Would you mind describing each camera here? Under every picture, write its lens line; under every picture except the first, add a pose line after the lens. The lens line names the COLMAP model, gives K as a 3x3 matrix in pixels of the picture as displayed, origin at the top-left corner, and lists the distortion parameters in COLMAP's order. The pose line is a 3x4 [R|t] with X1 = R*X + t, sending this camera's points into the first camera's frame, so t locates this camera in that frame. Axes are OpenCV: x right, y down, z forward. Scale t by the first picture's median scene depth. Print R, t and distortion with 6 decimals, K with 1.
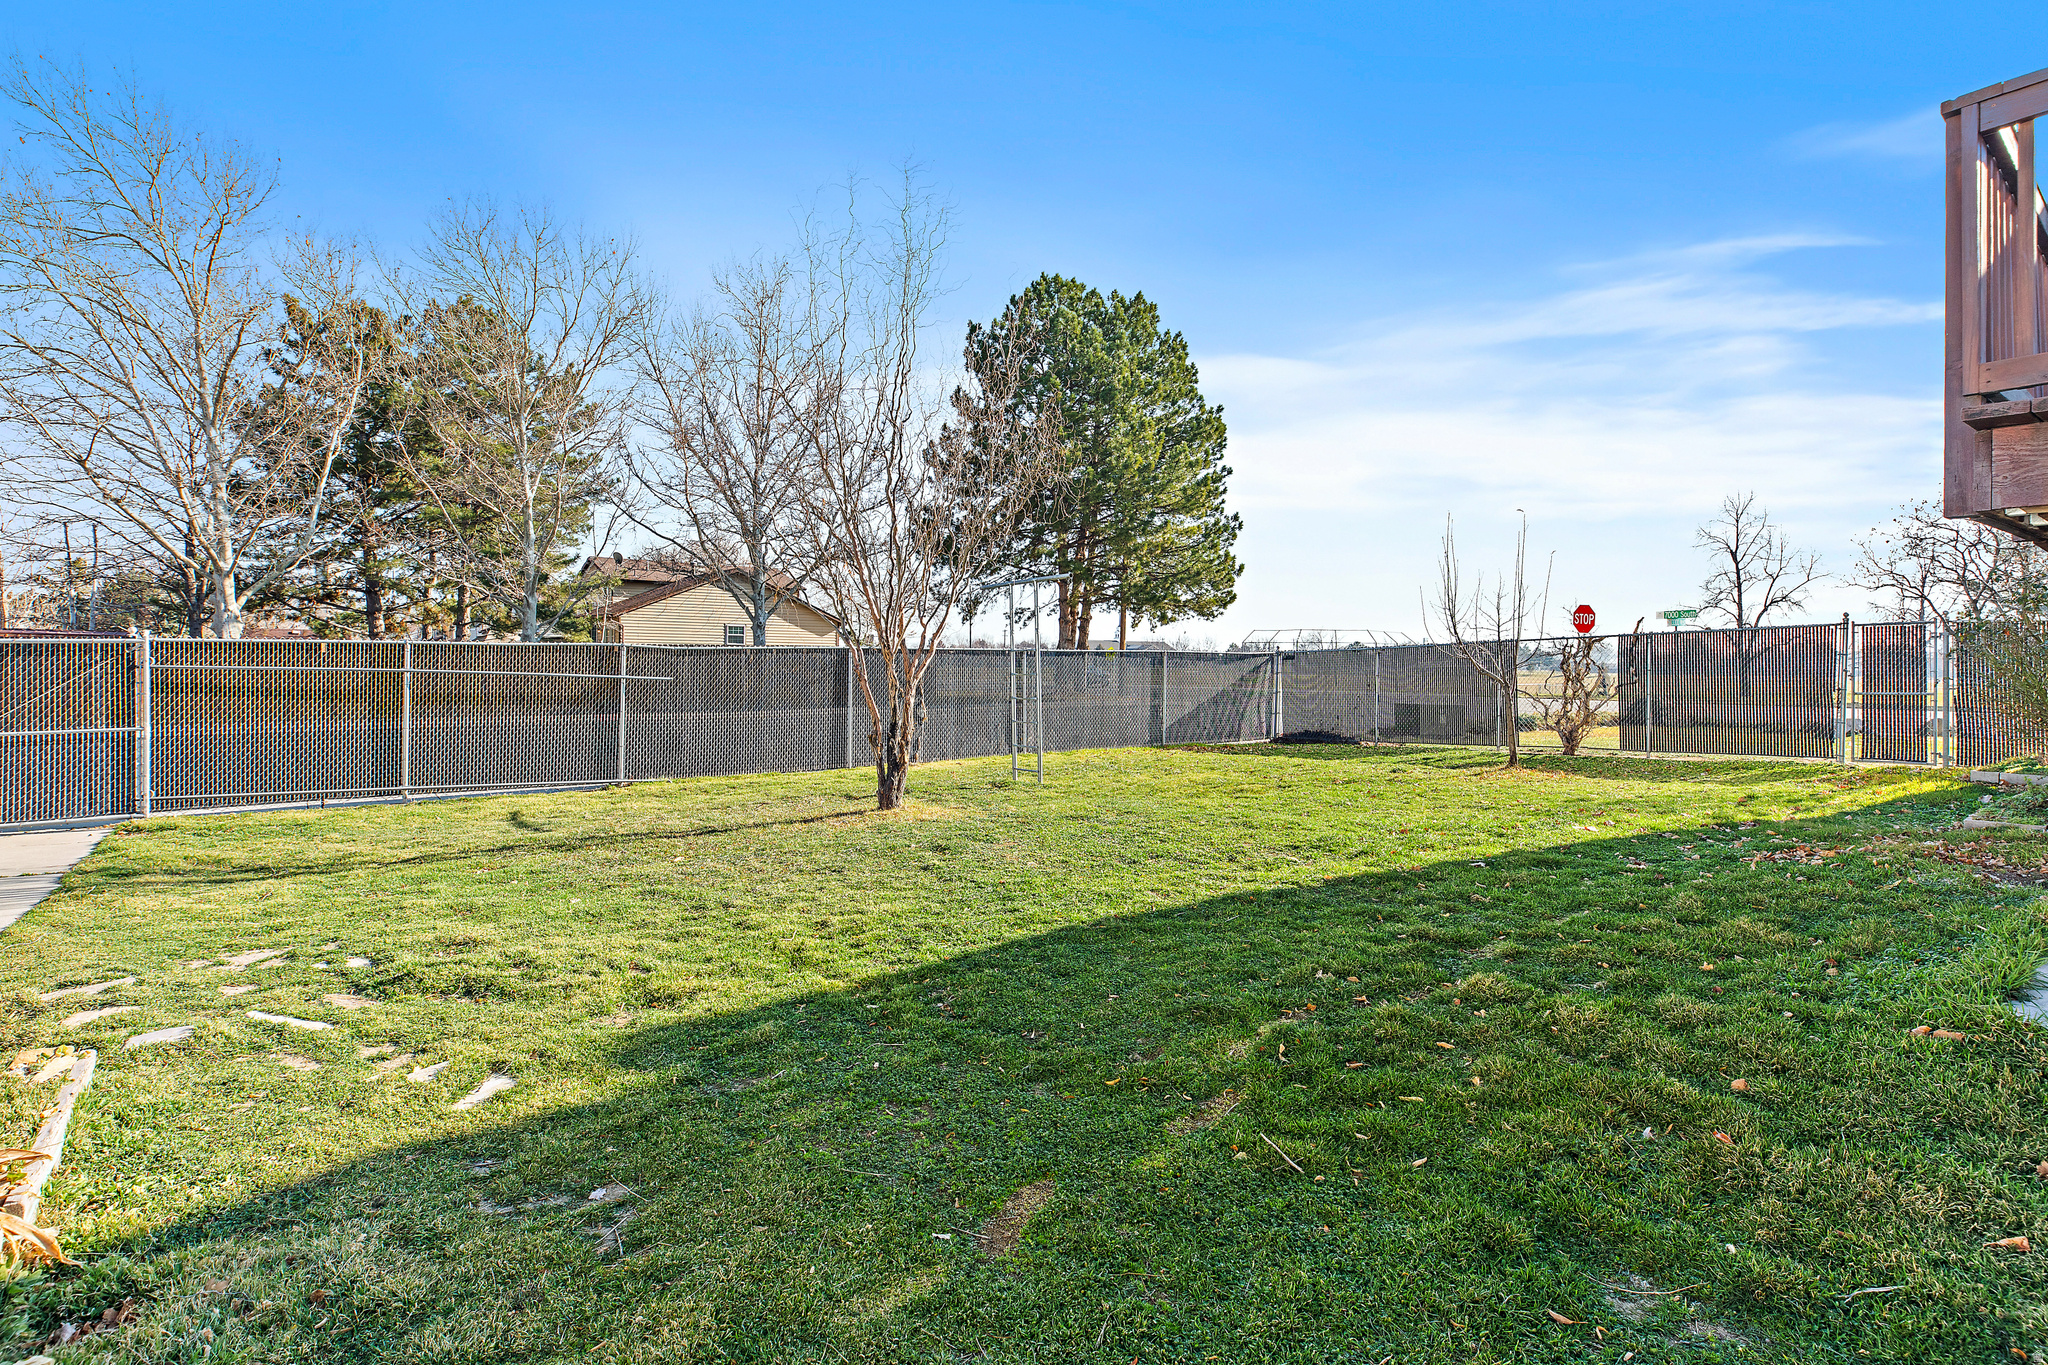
lens RADIAL K [[1006.7, 0, 1025.1], [0, 1006.7, 658.8], [0, 0, 1]] dist [0.013420, -0.000175]
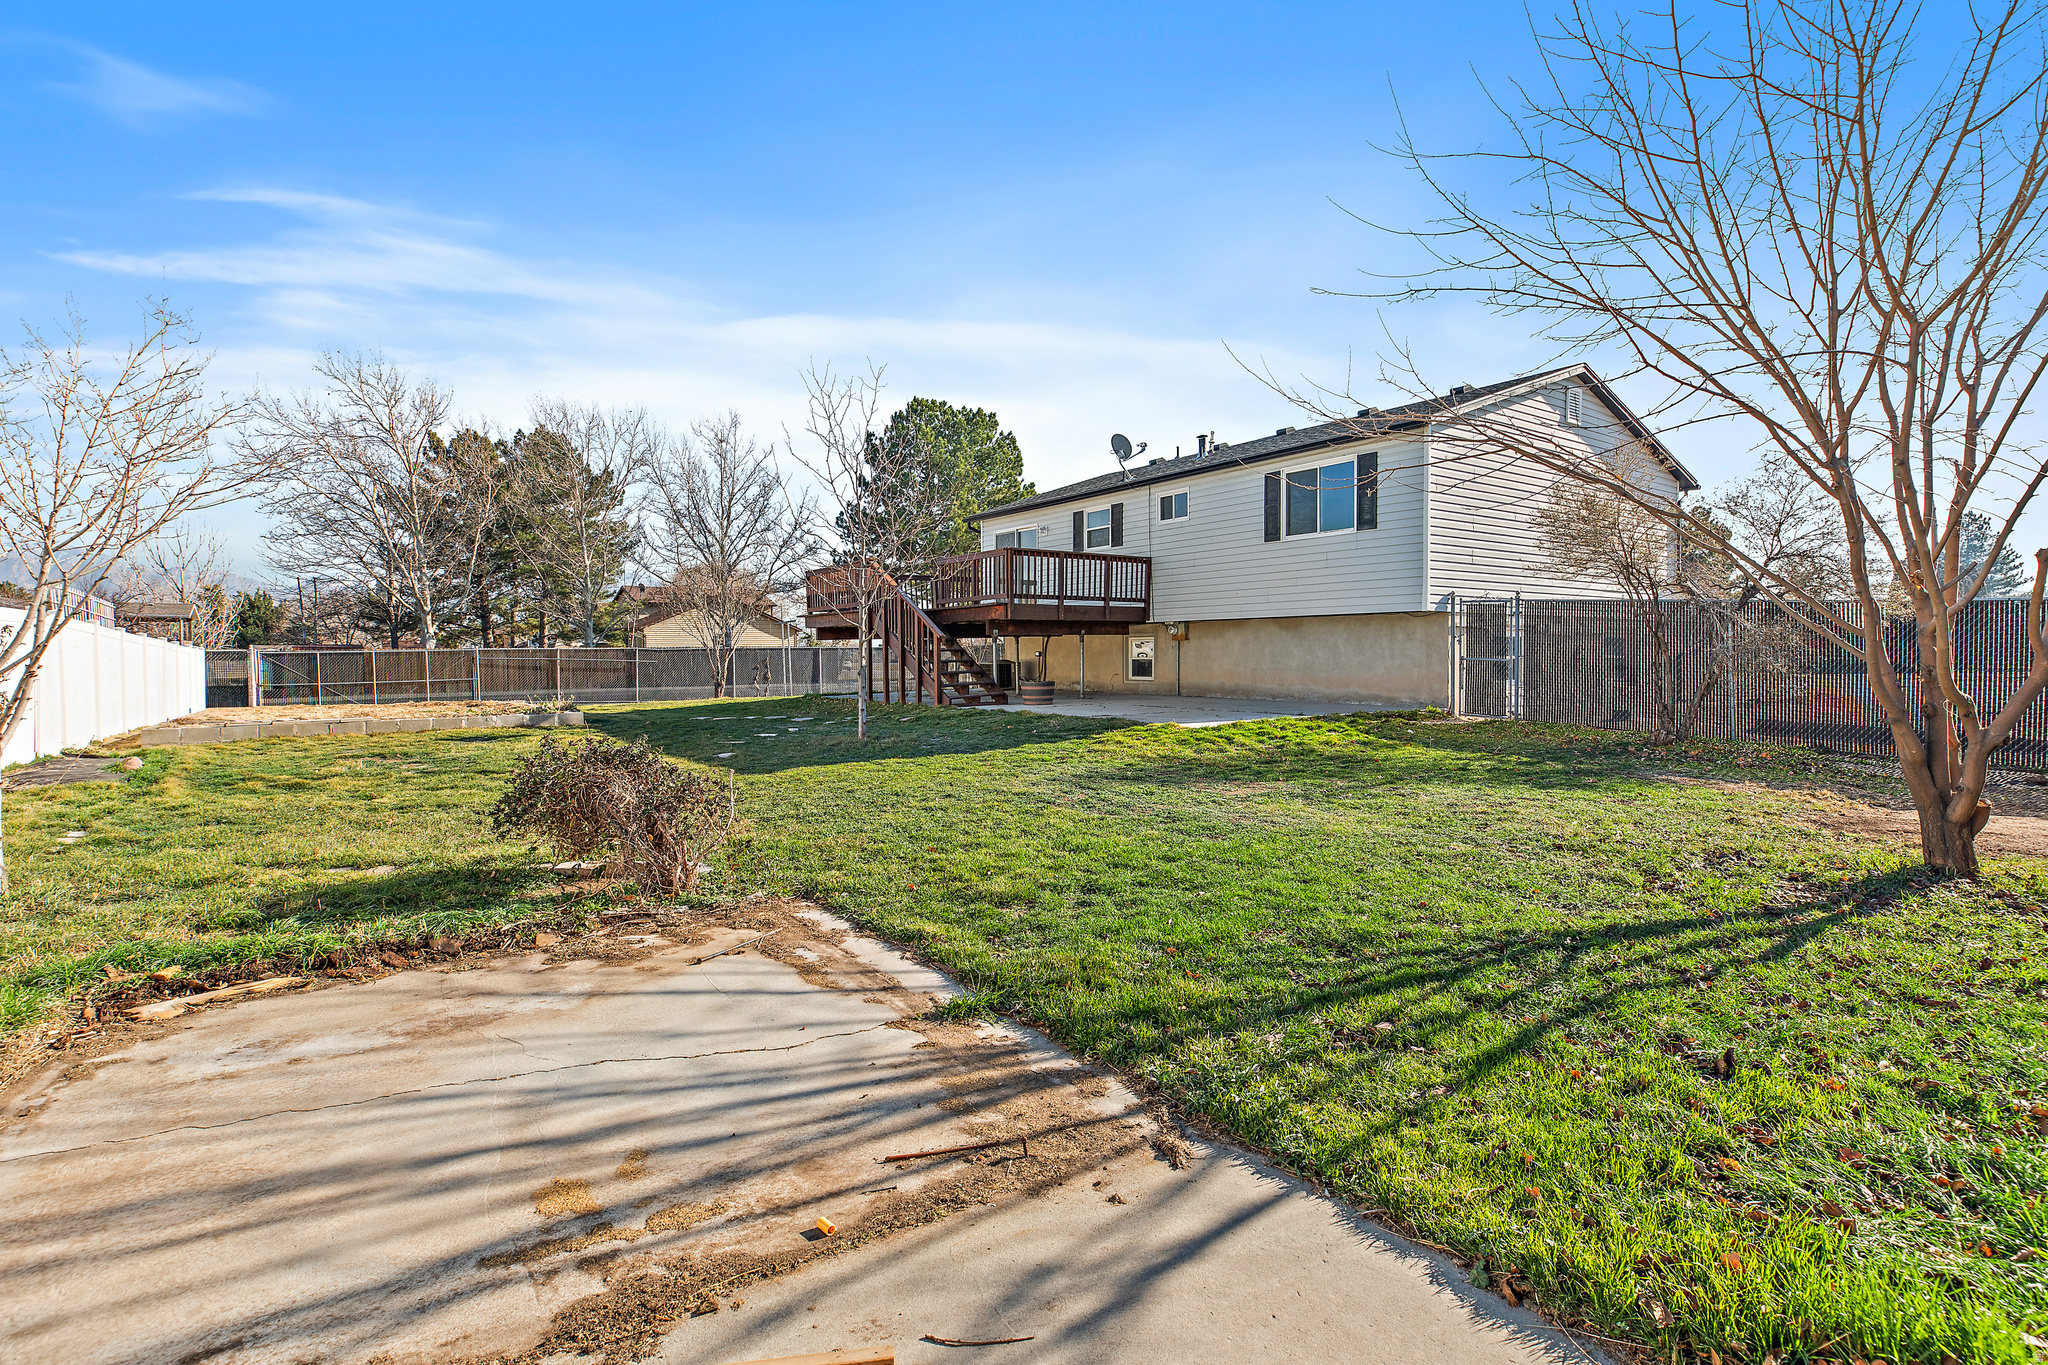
lens RADIAL K [[987.2, 0, 1039.3], [0, 987.2, 677.4], [0, 0, 1]] dist [-0.001793, -0.000008]
pose [[0.999810, -0.017492, -0.008568, 0.236474], [0.017693, 0.999556, 0.023984, 0.006701], [0.008145, -0.024131, 0.999676, -0.553392]]
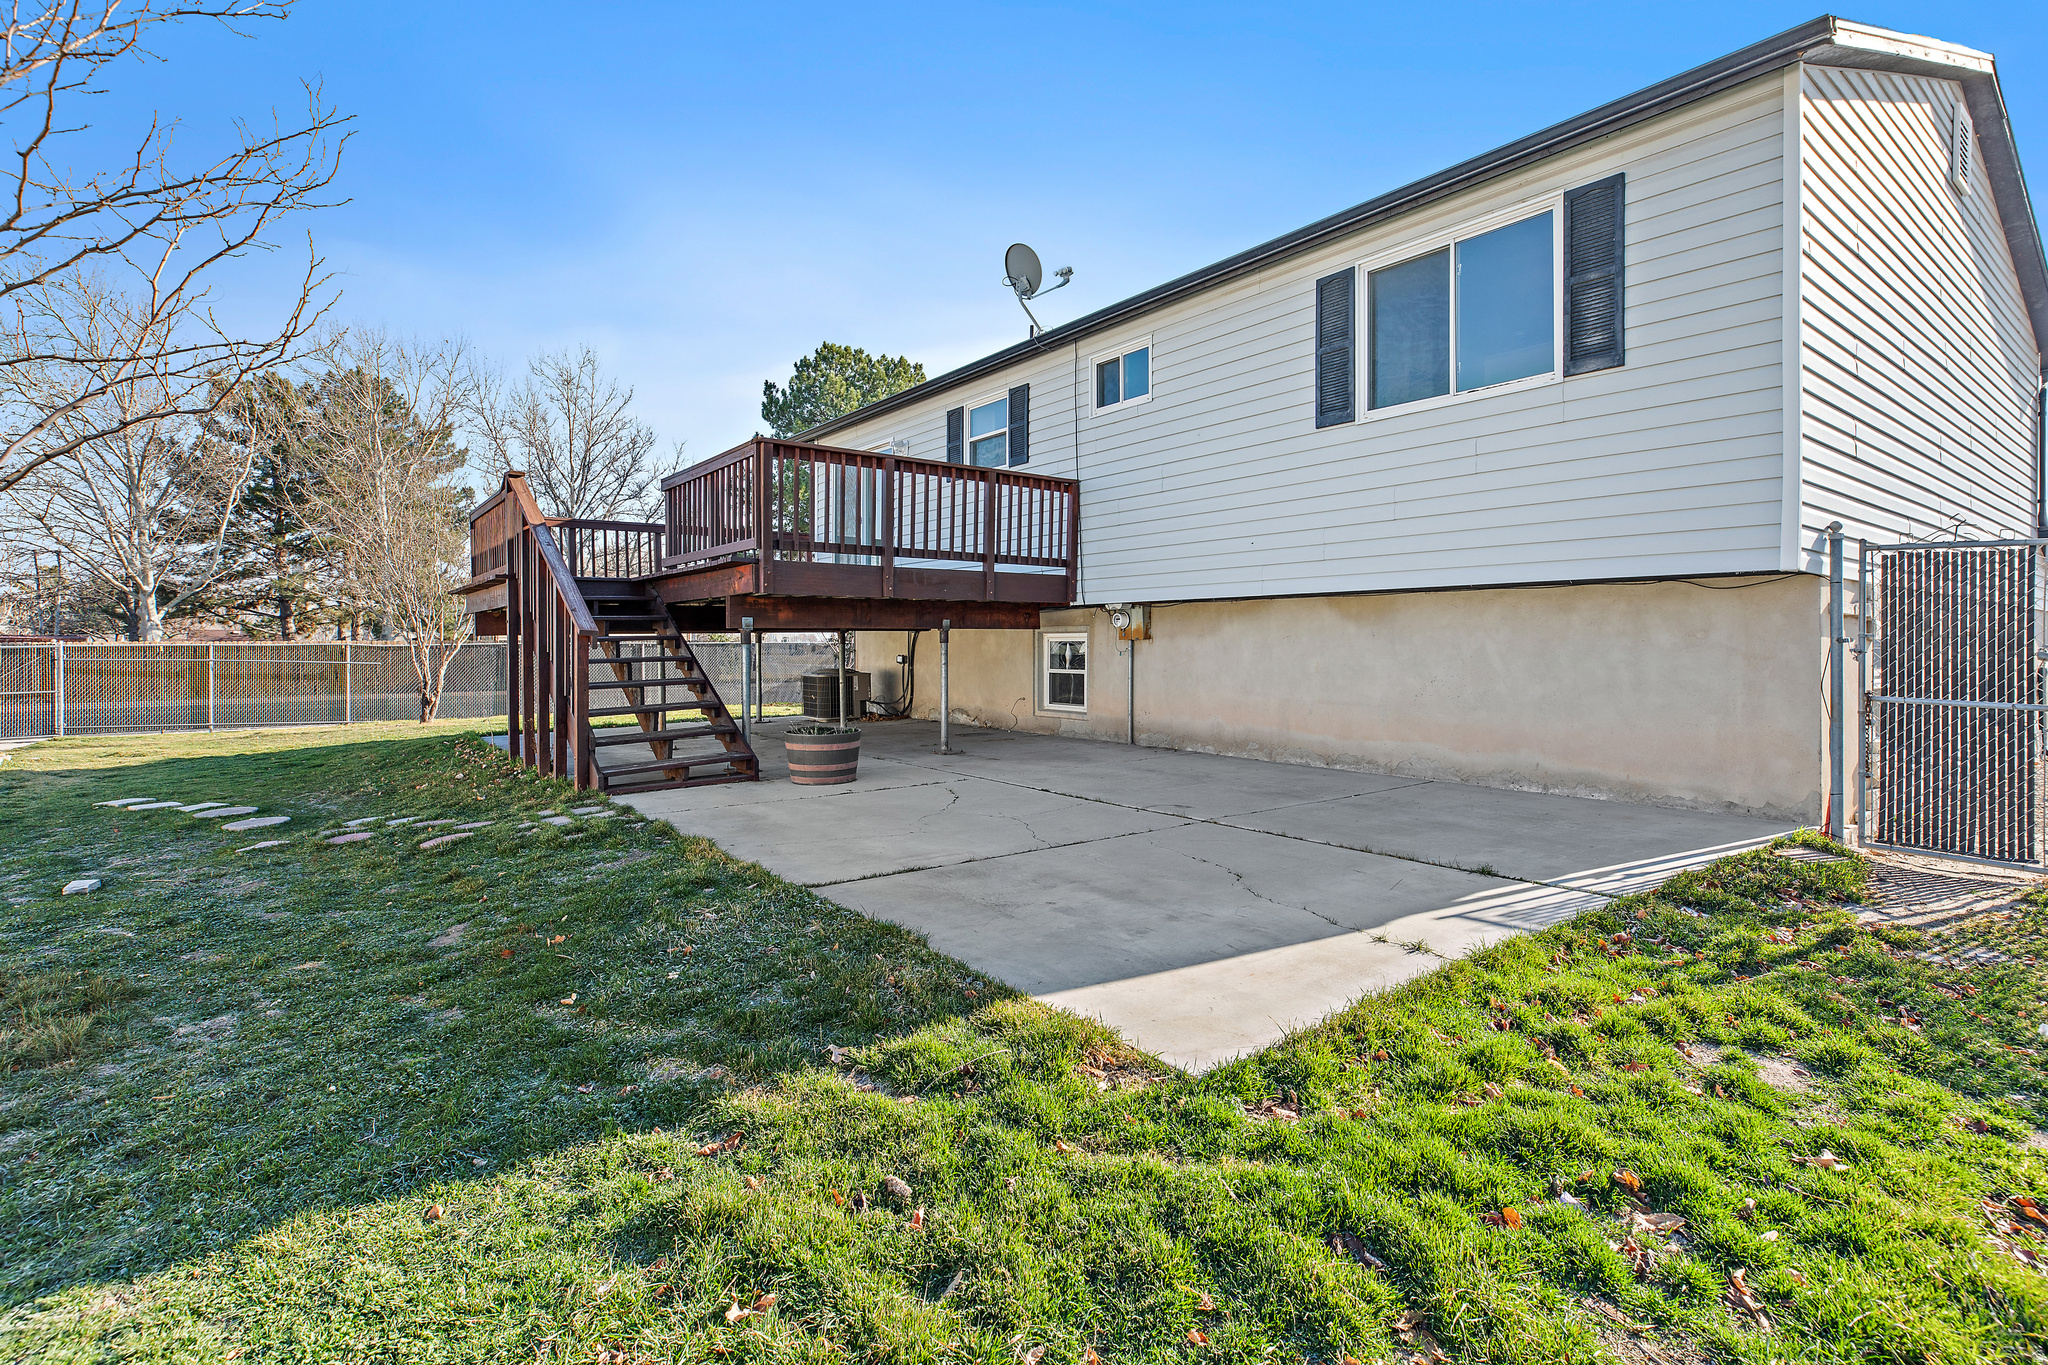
lens RADIAL K [[973.6, 0, 1046.4], [0, 973.6, 651.8], [0, 0, 1]] dist [0.000121, 0.000256]
pose [[0.999188, -0.013972, 0.037785, 0.276208], [0.013684, 0.999875, 0.007870, 0.001263], [-0.037891, -0.007346, 0.999255, -0.270443]]
